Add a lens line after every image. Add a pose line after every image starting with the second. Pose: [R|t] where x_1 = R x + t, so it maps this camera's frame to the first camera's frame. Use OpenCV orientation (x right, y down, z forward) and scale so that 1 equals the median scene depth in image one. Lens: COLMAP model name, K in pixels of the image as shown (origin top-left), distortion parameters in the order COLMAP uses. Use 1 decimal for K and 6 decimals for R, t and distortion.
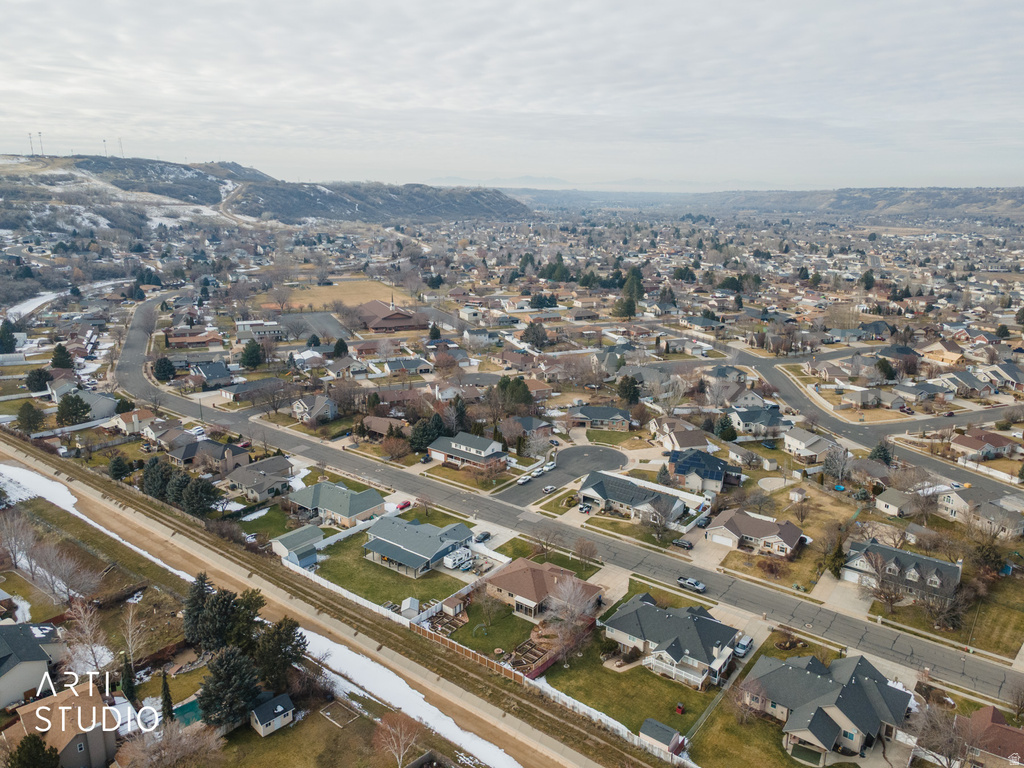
lens RADIAL K [[745.3, 0, 507.2], [0, 745.3, 384.2], [0, 0, 1]] dist [0.021330, 0.043589]
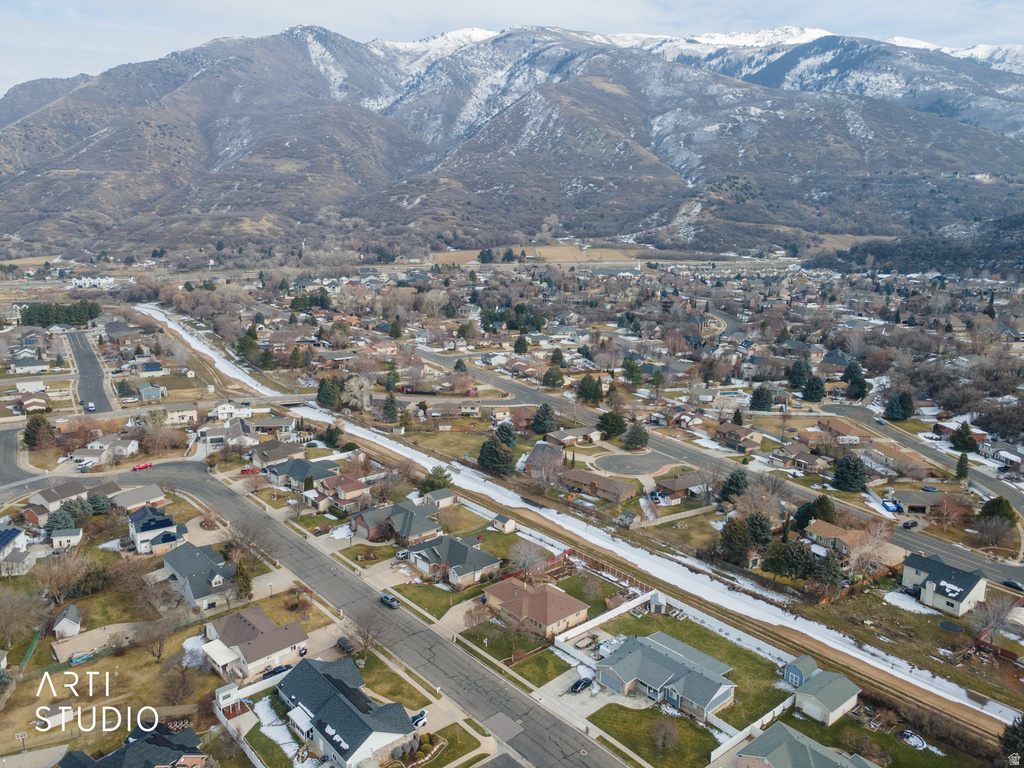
lens RADIAL K [[751.6, 0, 499.3], [0, 751.6, 382.0], [0, 0, 1]] dist [0.007816, 0.050131]
pose [[-0.977866, -0.065143, 0.198831, -0.080079], [0.032588, 0.891280, 0.452281, -0.405684], [-0.206676, 0.448750, -0.869430, 1.482146]]
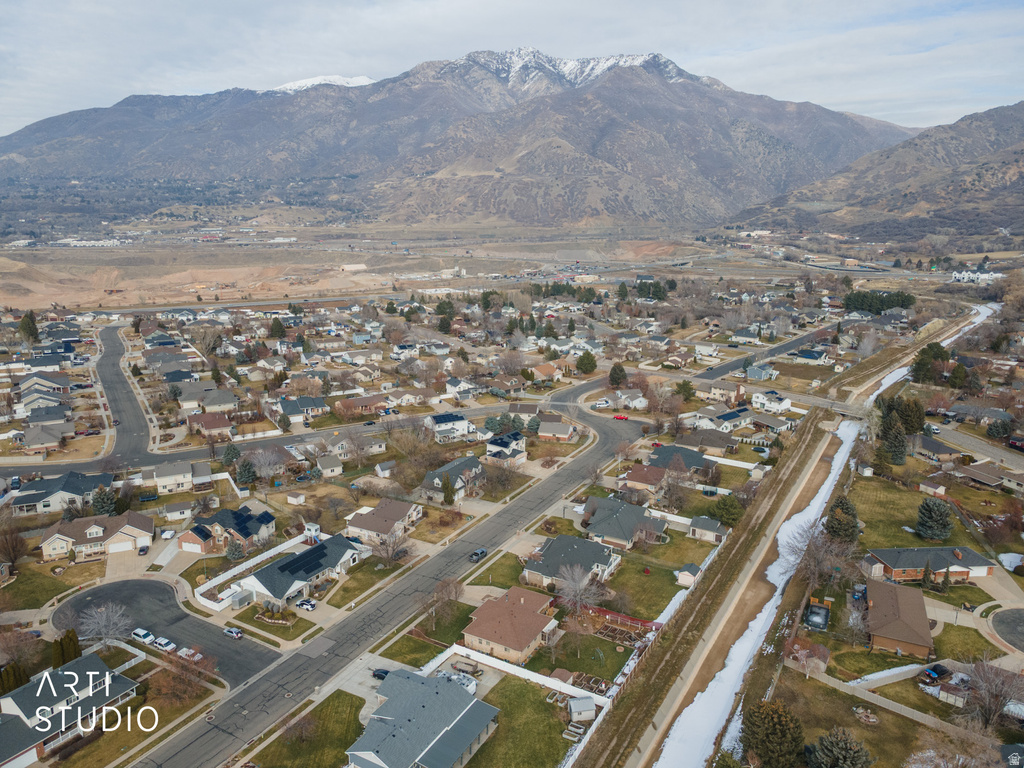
lens RADIAL K [[751.6, 0, 499.3], [0, 751.6, 382.0], [0, 0, 1]] dist [0.007816, 0.050131]
pose [[-0.123579, -0.239957, 0.962886, -0.668617], [0.246551, 0.932473, 0.264020, -0.227781], [-0.961218, 0.270028, -0.056073, 0.817035]]
